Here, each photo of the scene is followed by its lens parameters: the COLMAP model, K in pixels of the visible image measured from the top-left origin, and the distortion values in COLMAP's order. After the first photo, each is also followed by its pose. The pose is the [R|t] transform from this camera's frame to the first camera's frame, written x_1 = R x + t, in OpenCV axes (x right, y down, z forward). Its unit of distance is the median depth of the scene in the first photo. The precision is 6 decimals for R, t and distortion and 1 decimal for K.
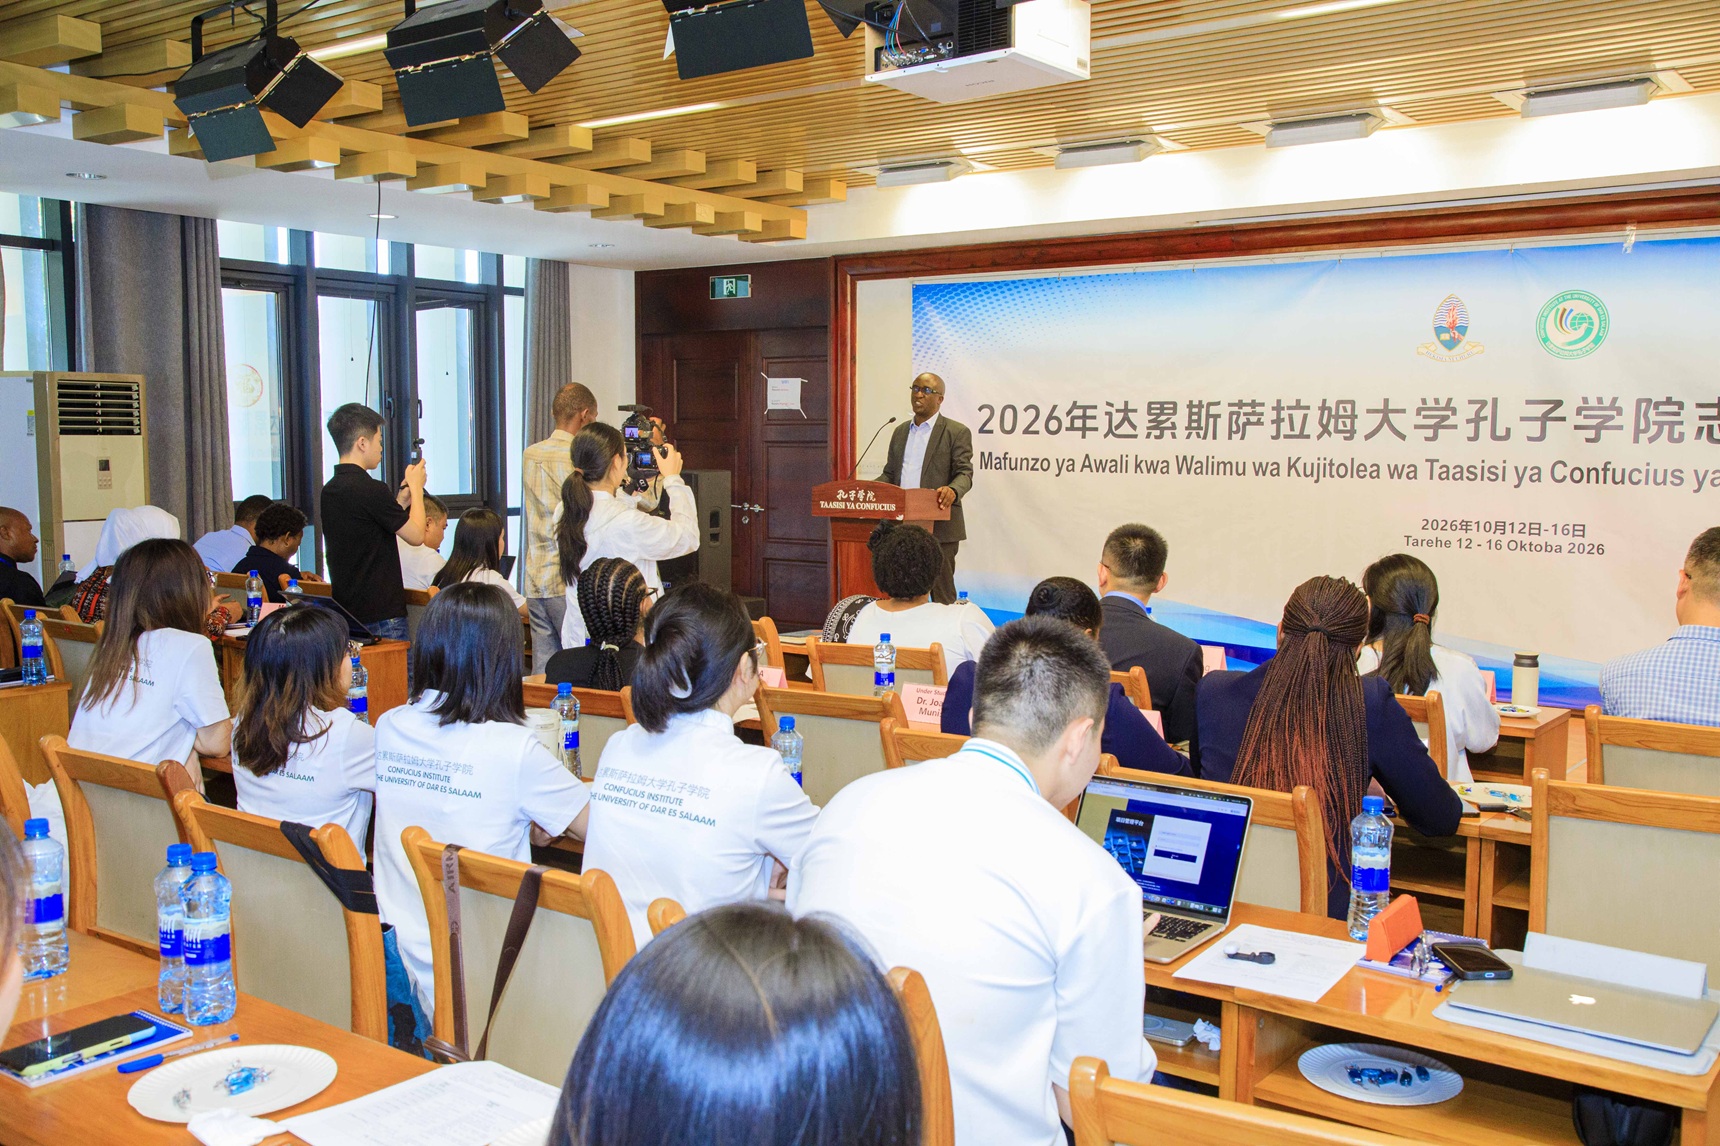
lens RADIAL K [[1611.8, 0, 863.5], [0, 1611.8, 600.6], [0, 0, 1]] dist [-0.006626, 0.177973]
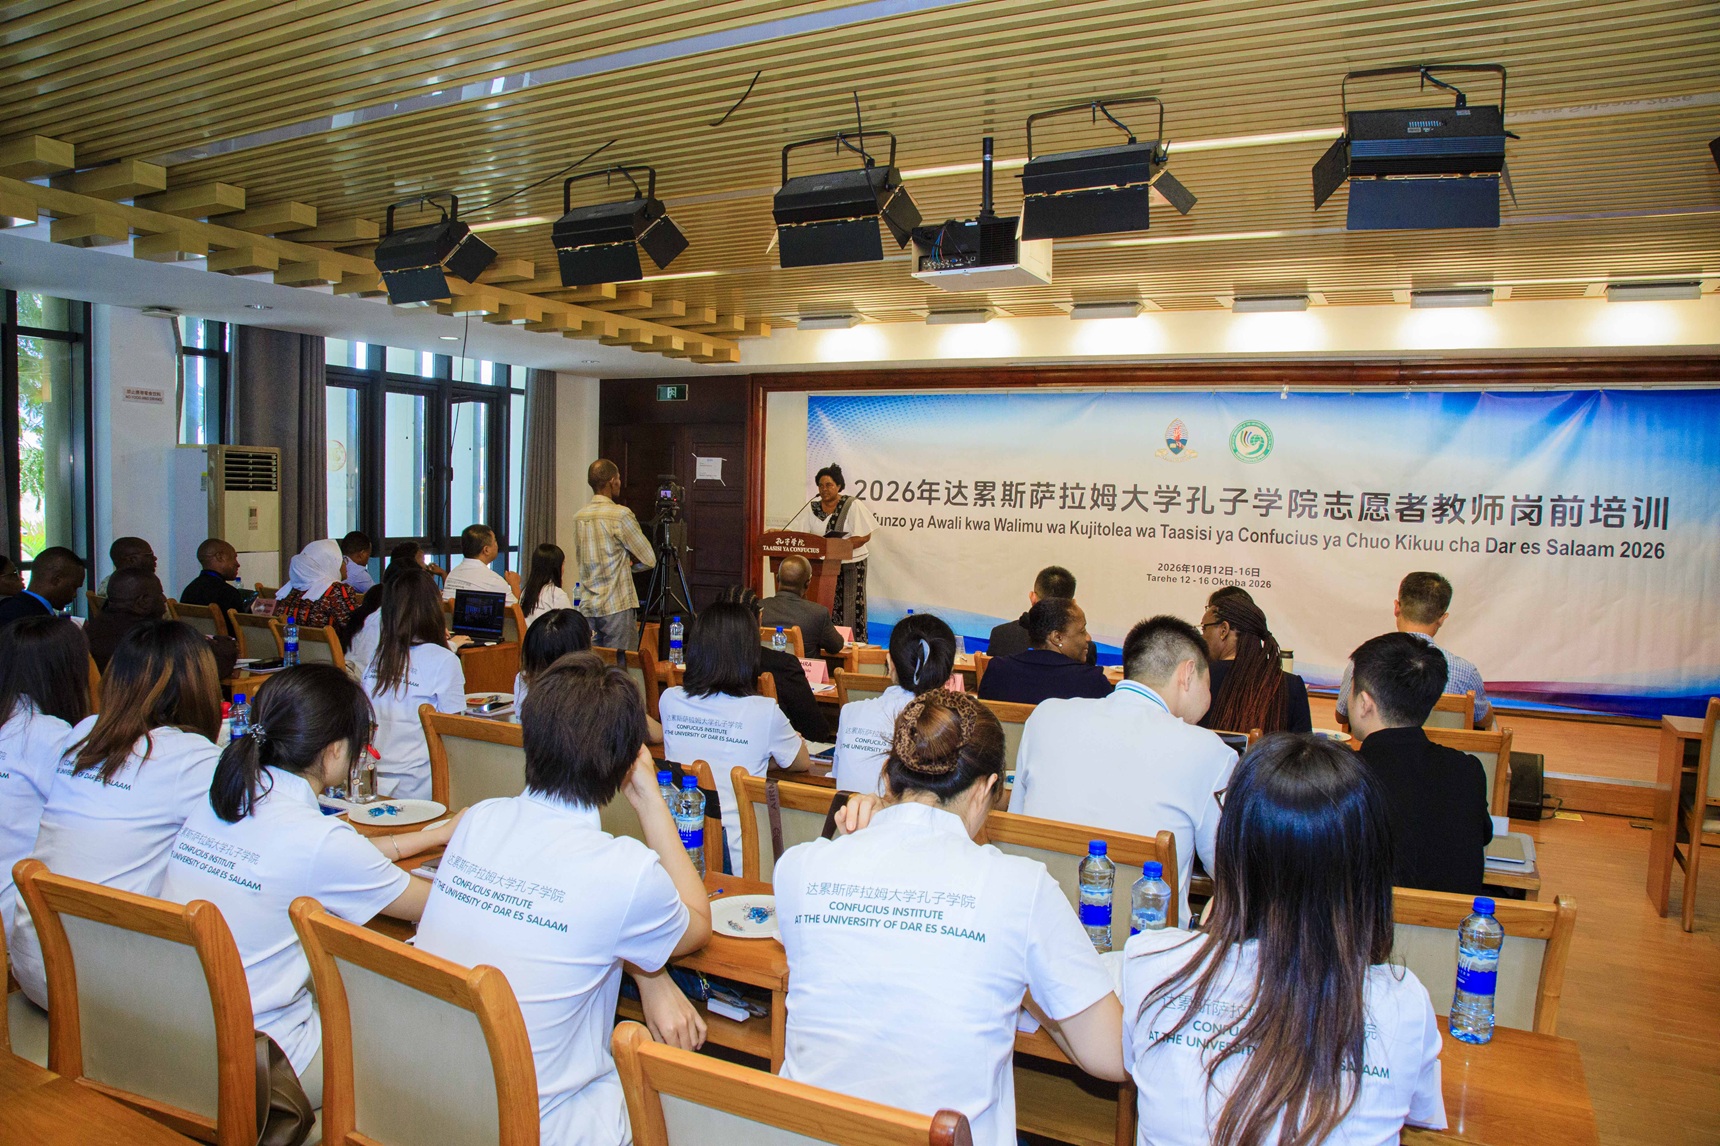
lens RADIAL K [[1199.8, 0, 859.9], [0, 1199.8, 608.6], [0, 0, 1]] dist [-0.130832, 0.411657]
pose [[0.986946, 0.005684, 0.160950, -0.105729], [-0.004447, 0.999958, -0.008044, 0.002610], [-0.160989, 0.007223, 0.986930, -0.064903]]
